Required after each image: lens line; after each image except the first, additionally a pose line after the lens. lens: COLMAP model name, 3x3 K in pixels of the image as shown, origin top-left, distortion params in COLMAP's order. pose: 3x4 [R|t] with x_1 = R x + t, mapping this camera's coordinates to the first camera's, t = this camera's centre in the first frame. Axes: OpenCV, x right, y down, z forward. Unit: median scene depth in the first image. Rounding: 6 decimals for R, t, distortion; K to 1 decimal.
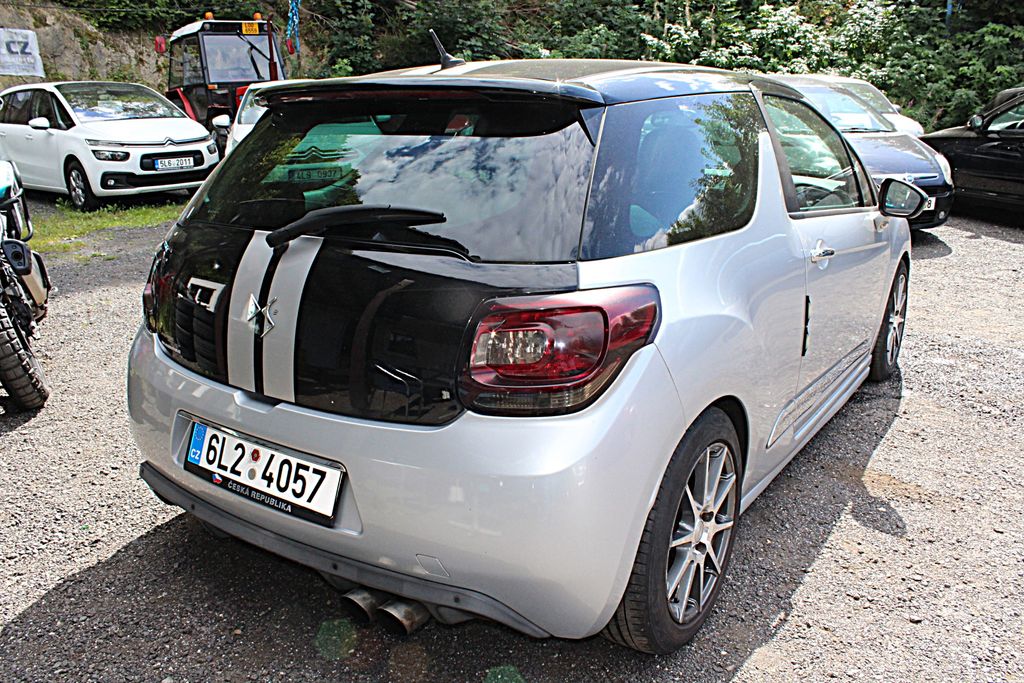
lens RADIAL K [[853.4, 0, 512.0], [0, 853.4, 341.5], [0, 0, 1]] dist [-0.171155, 0.157826]
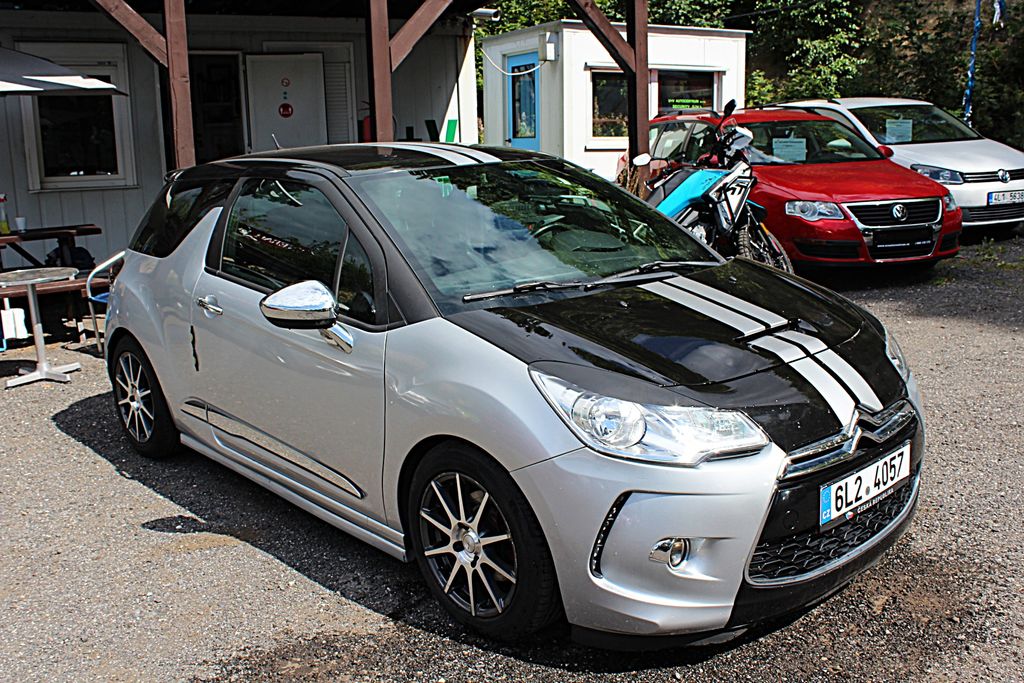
lens RADIAL K [[1016.5, 0, 514.6], [0, 1016.5, 330.8], [0, 0, 1]] dist [-0.139351, 0.163892]
pose [[-0.226545, 0.219447, -0.948957, 0.433880], [-0.221875, 0.937046, 0.269661, -0.146996], [0.948393, 0.271640, -0.163593, 0.427927]]
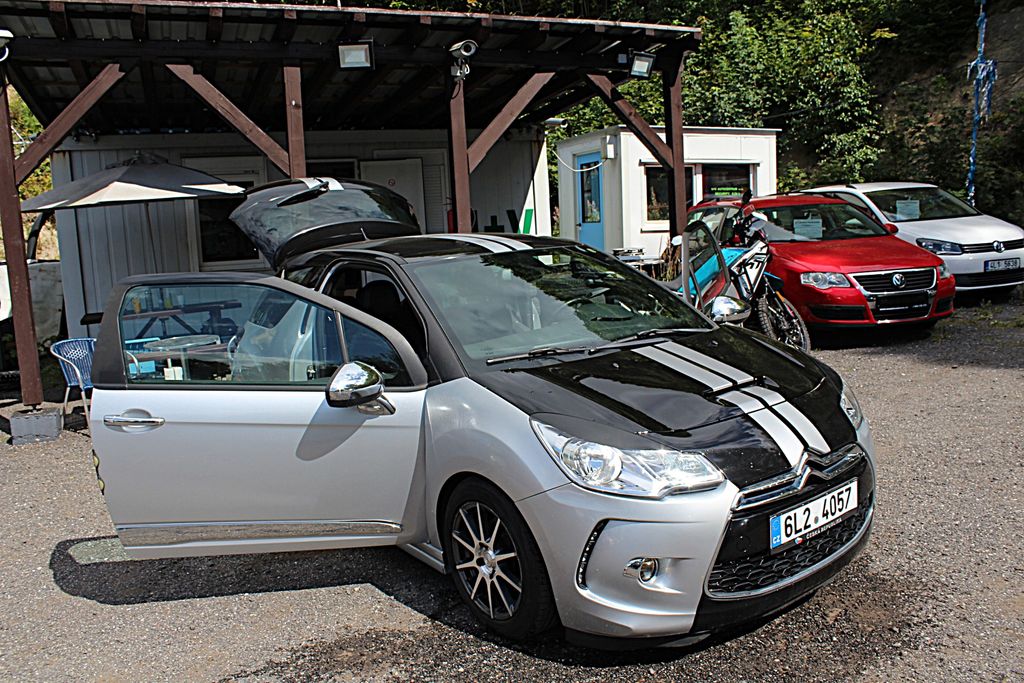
lens RADIAL K [[853.4, 0, 512.0], [0, 853.4, 341.5], [0, 0, 1]] dist [-0.171155, 0.157826]
pose [[-0.326663, 0.177280, -0.928366, 0.436752], [-0.187605, 0.950544, 0.247528, -0.158023], [0.926334, 0.255025, -0.277249, 0.455630]]
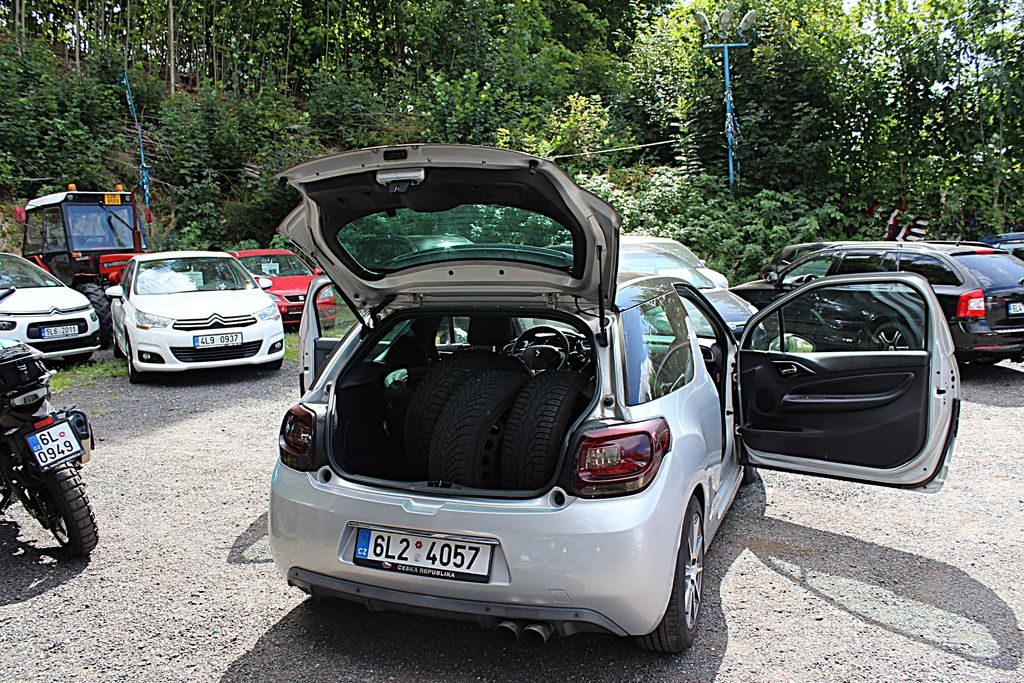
lens RADIAL K [[857.8, 0, 512.0], [0, 857.8, 341.5], [0, 0, 1]] dist [-0.166415, 0.152289]
pose [[0.973970, -0.034586, 0.224022, -0.088037], [0.072678, 0.983763, -0.164100, 0.007166], [-0.214708, 0.176110, 0.960669, -0.105033]]
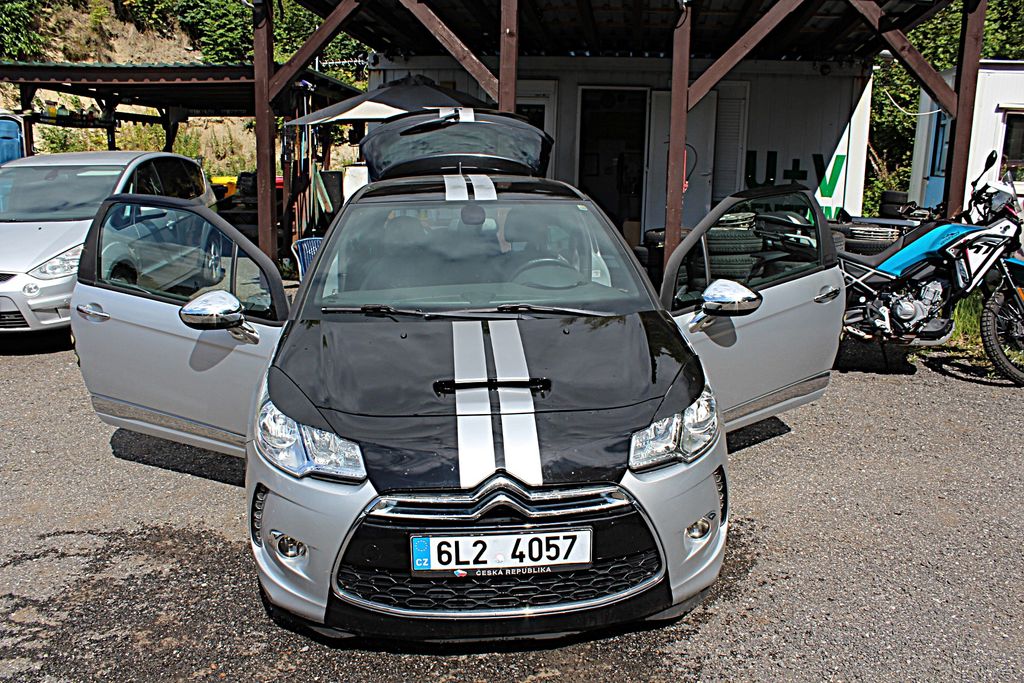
lens RADIAL K [[853.4, 0, 512.0], [0, 853.4, 341.5], [0, 0, 1]] dist [-0.171155, 0.157826]
pose [[-0.775199, 0.153840, -0.612699, 0.288389], [-0.159138, 0.891058, 0.425076, -0.206009], [0.611345, 0.427023, -0.666265, 0.620891]]
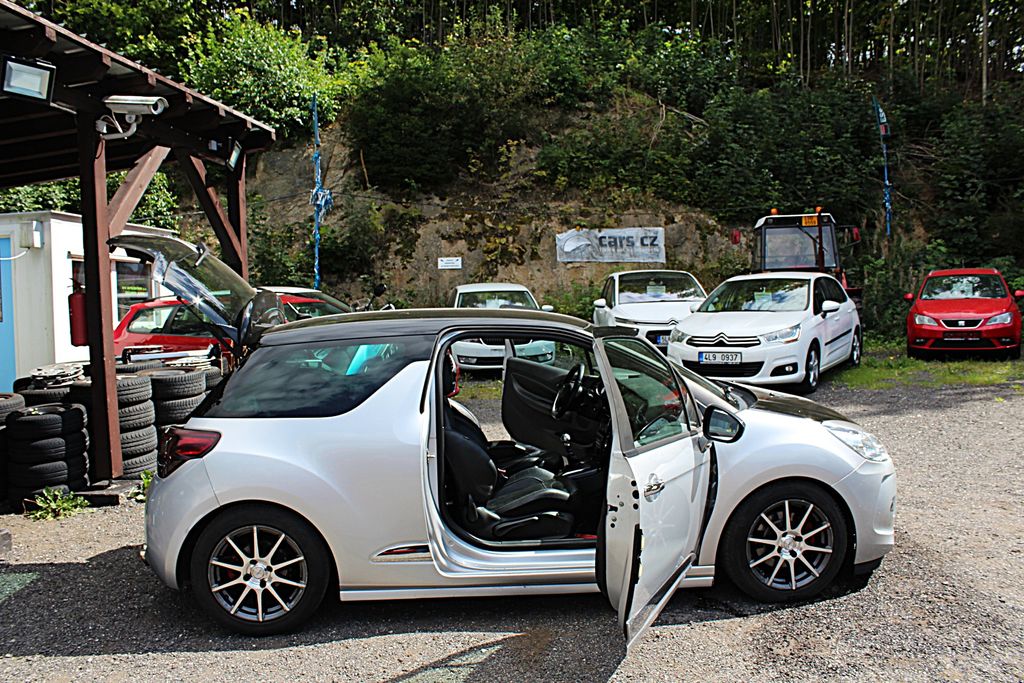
lens RADIAL K [[853.4, 0, 512.0], [0, 853.4, 341.5], [0, 0, 1]] dist [-0.171155, 0.157826]
pose [[0.643093, 0.046084, -0.764401, 0.383906], [-0.191221, 0.976231, -0.102020, -0.037495], [0.741530, 0.211778, 0.636619, 0.027004]]
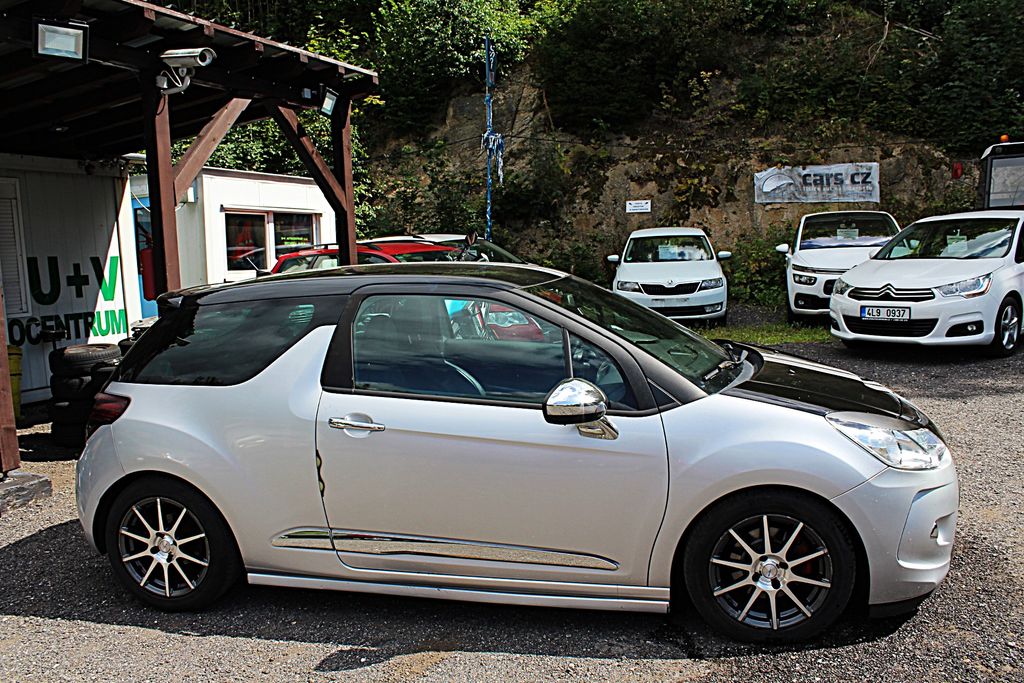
lens RADIAL K [[857.8, 0, 512.0], [0, 857.8, 341.5], [0, 0, 1]] dist [-0.166415, 0.152289]
pose [[0.391898, 0.106390, -0.913837, 0.402802], [-0.213682, 0.976654, 0.022066, -0.076069], [0.894850, 0.186623, 0.405482, 0.169067]]
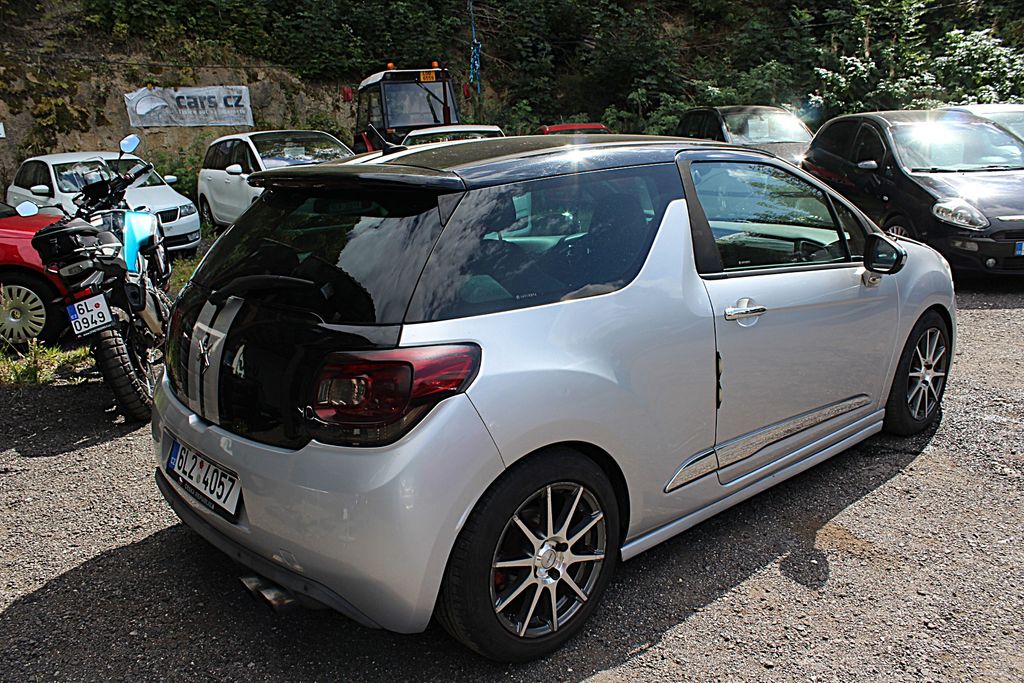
lens RADIAL K [[855.6, 0, 512.0], [0, 855.6, 341.5], [0, 0, 1]] dist [-0.168998, 0.153588]
pose [[0.969252, 0.028735, -0.244386, 0.087241], [-0.037467, 0.998812, -0.031156, -0.005909], [0.243200, 0.039354, 0.969177, -0.026074]]
